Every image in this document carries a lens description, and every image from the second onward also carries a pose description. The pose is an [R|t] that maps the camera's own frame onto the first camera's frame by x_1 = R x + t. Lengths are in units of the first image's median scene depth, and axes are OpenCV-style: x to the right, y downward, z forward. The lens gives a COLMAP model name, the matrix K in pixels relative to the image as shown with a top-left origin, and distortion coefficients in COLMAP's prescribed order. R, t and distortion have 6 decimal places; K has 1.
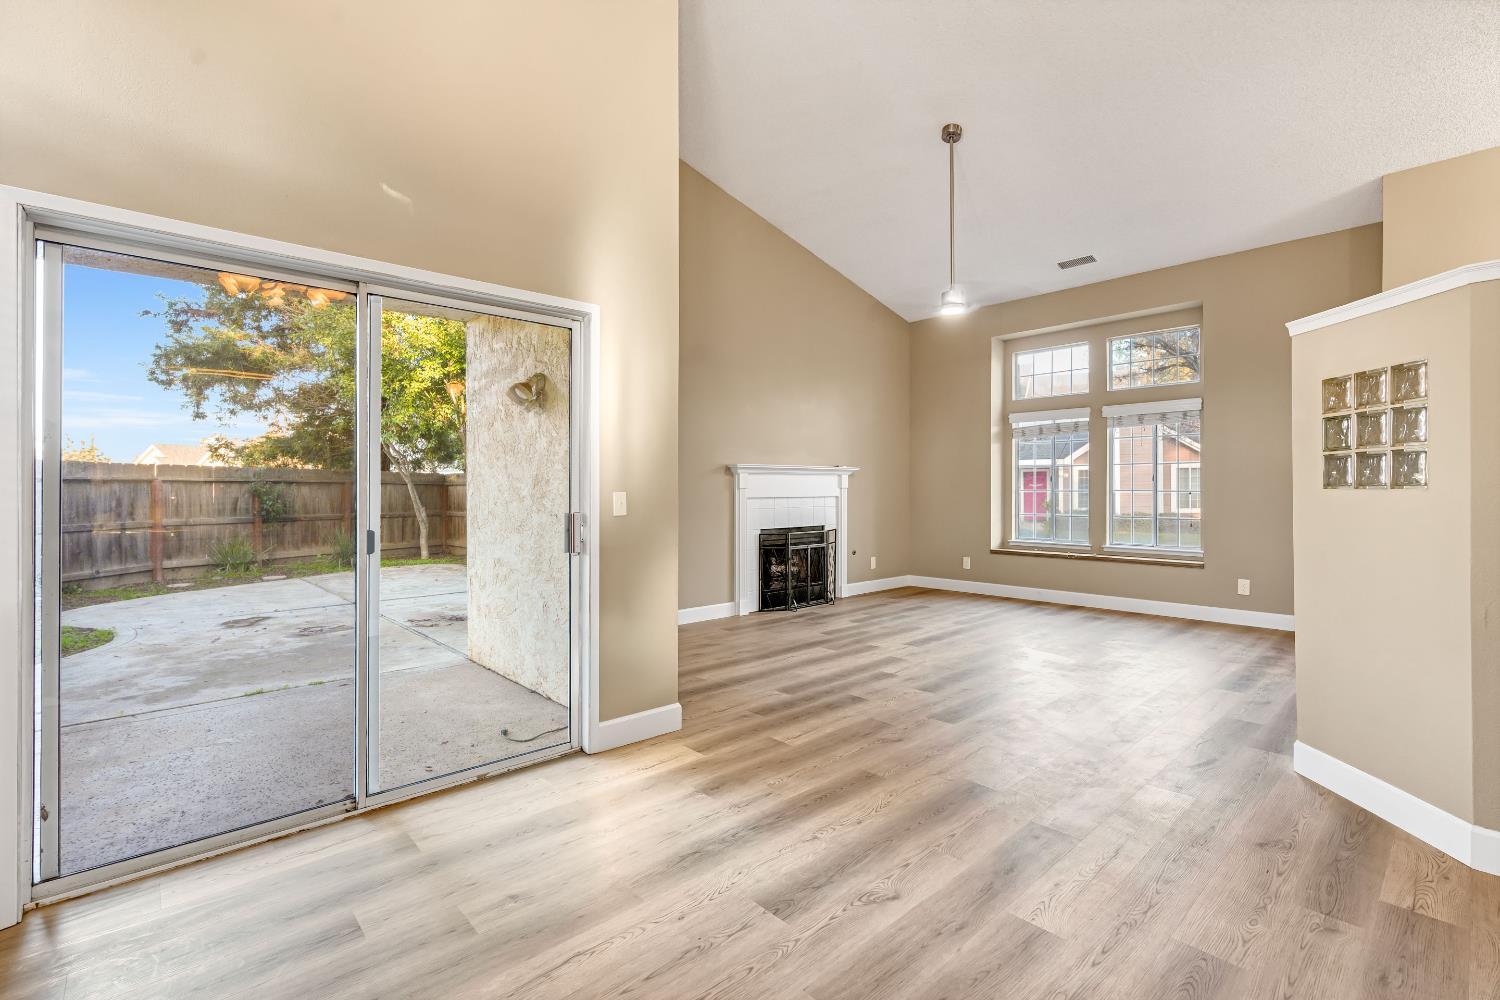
lens RADIAL K [[677.7, 0, 759.8], [0, 677.7, 489.3], [0, 0, 1]] dist [-0.003851, 0.001535]
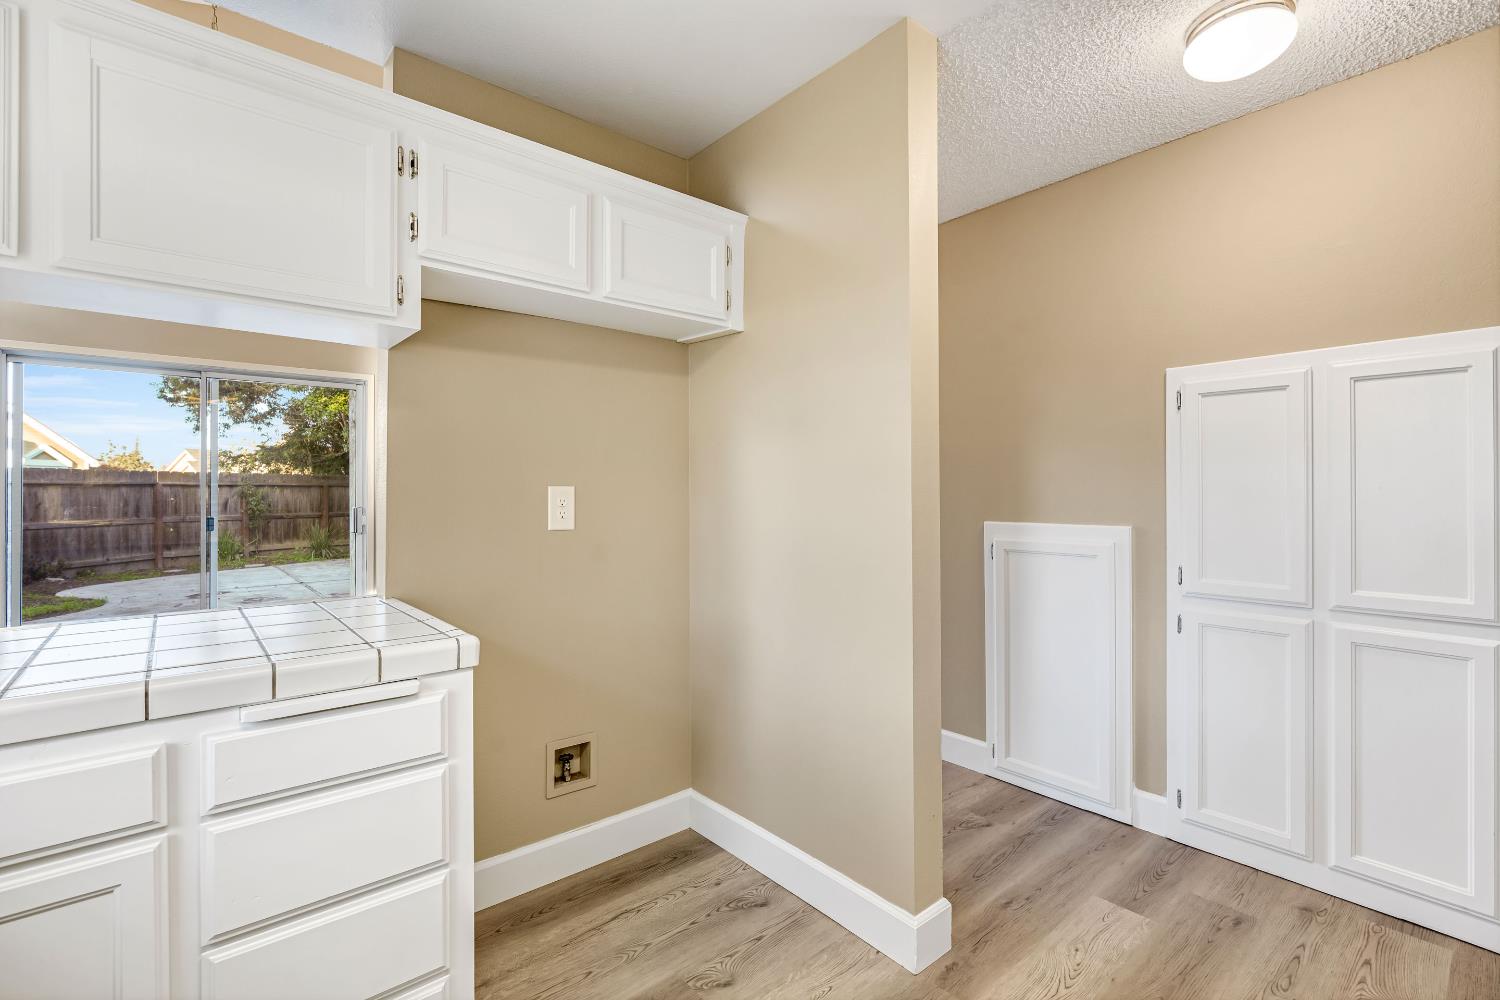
lens RADIAL K [[677.7, 0, 759.9], [0, 677.7, 493.2], [0, 0, 1]] dist [-0.003851, 0.001535]
pose [[0.999337, -0.000750, -0.036396, 0.184554], [0.000923, 0.999988, 0.004726, -0.001914], [0.036392, -0.004756, 0.999326, -0.135902]]
